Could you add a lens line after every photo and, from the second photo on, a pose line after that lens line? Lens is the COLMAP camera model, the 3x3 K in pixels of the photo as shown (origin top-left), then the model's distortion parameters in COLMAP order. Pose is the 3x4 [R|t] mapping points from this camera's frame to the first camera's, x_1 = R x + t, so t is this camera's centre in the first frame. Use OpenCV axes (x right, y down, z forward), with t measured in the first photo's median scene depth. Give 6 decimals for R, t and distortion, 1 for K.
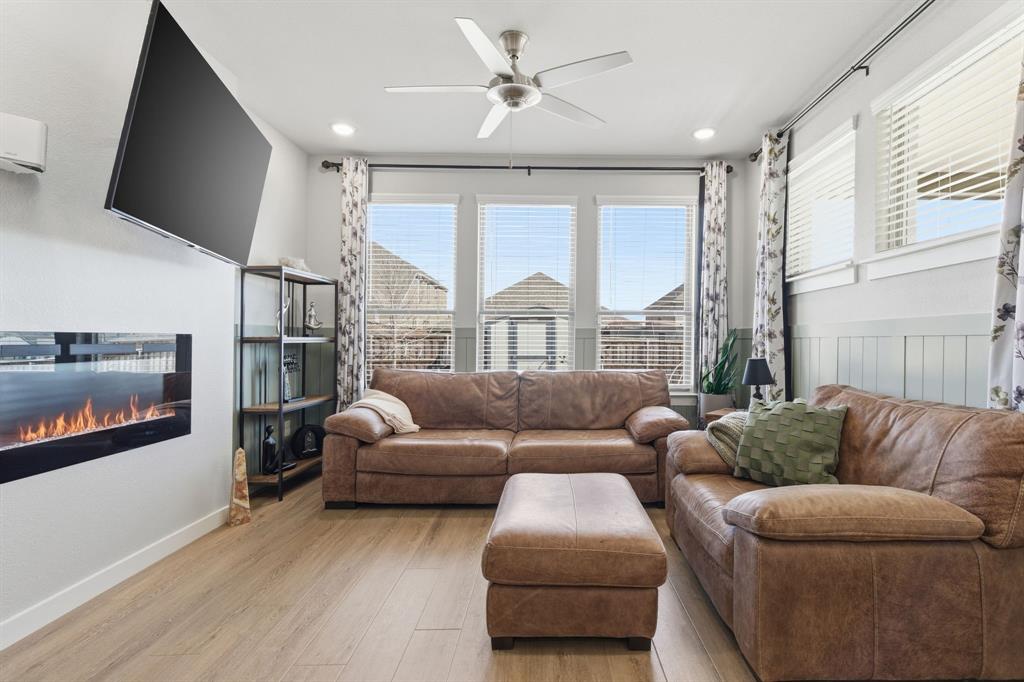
lens RADIAL K [[488.8, 0, 564.9], [0, 488.8, 341.5], [0, 0, 1]] dist [0.007959, -0.002168]
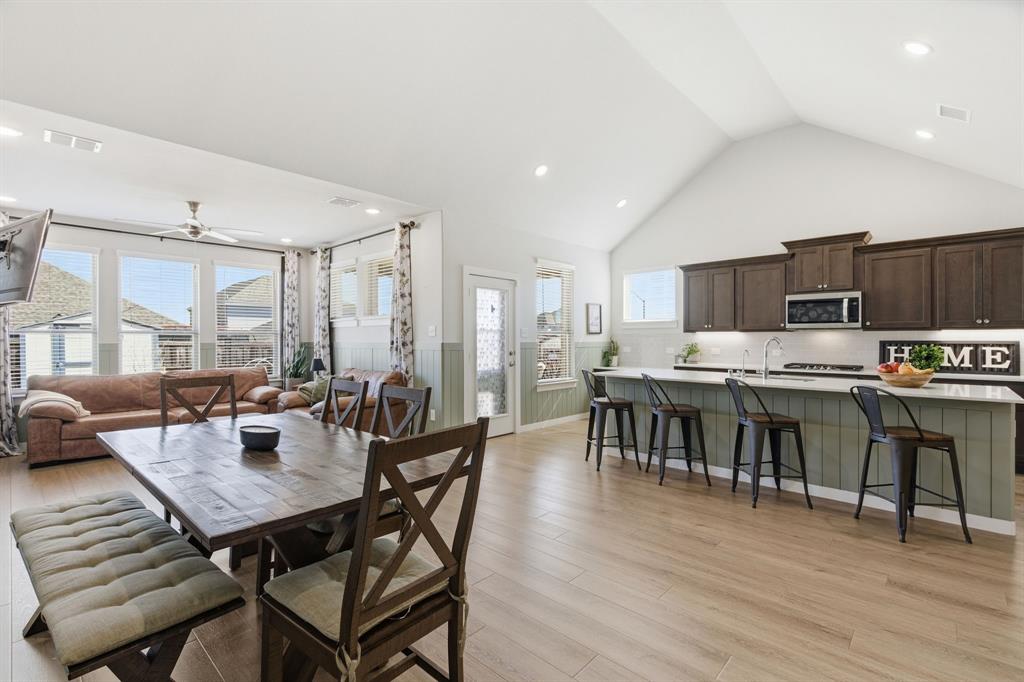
lens RADIAL K [[467.3, 0, 513.5], [0, 467.3, 342.4], [0, 0, 1]] dist [0.002215, -0.001784]
pose [[0.698554, -0.011856, 0.715459, -0.390822], [0.007741, 0.999929, 0.009011, -0.038711], [-0.715516, -0.000757, 0.698596, -0.866467]]
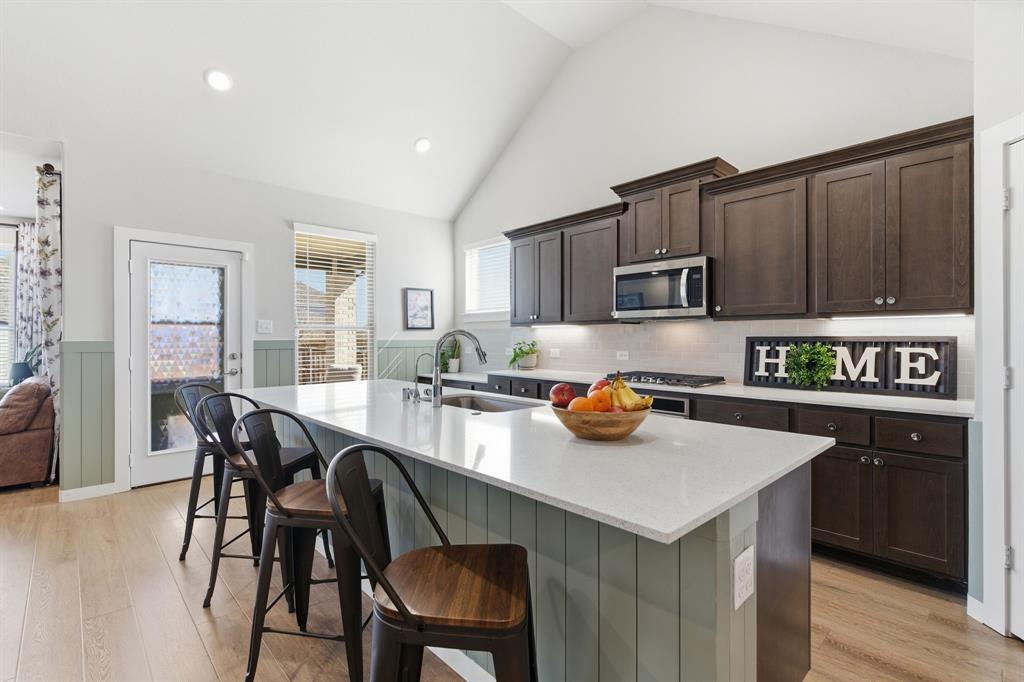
lens RADIAL K [[467.3, 0, 522.6], [0, 467.3, 340.6], [0, 0, 1]] dist [0.002215, -0.001784]
pose [[0.742214, -0.012044, 0.670055, 0.502336], [0.009862, 0.999927, 0.007048, -0.025824], [-0.670091, 0.001377, 0.742278, -1.040769]]
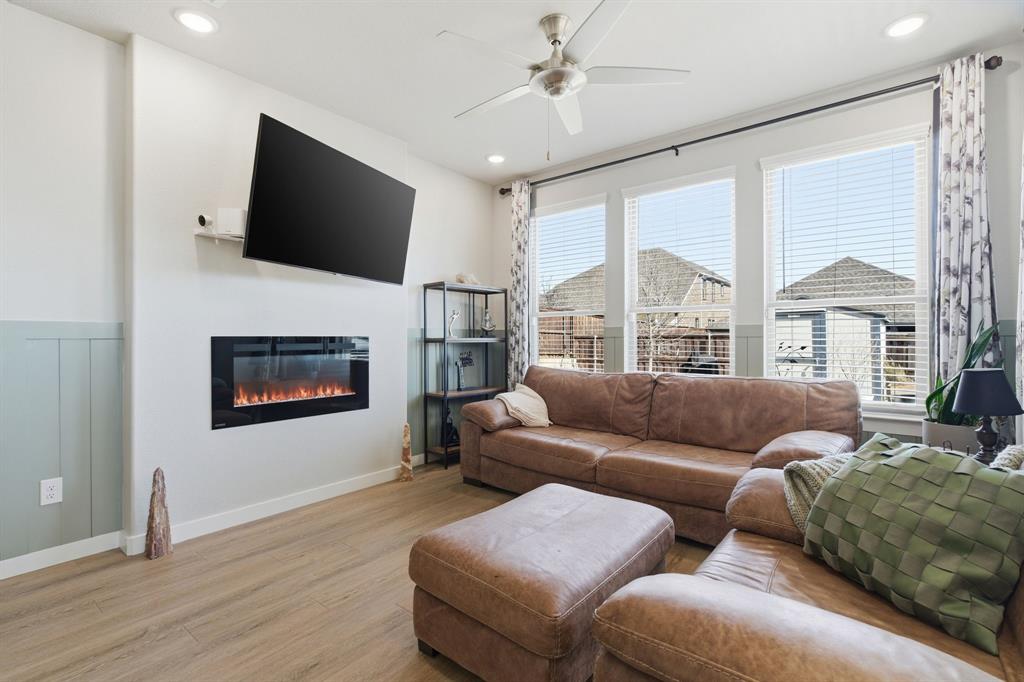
lens RADIAL K [[467.3, 0, 511.2], [0, 467.3, 334.1], [0, 0, 1]] dist [0.002215, -0.001784]
pose [[0.761795, -0.011706, -0.647713, 0.275897], [0.002134, 0.999877, -0.015561, -0.000184], [0.647815, 0.010472, 0.761726, 0.173050]]
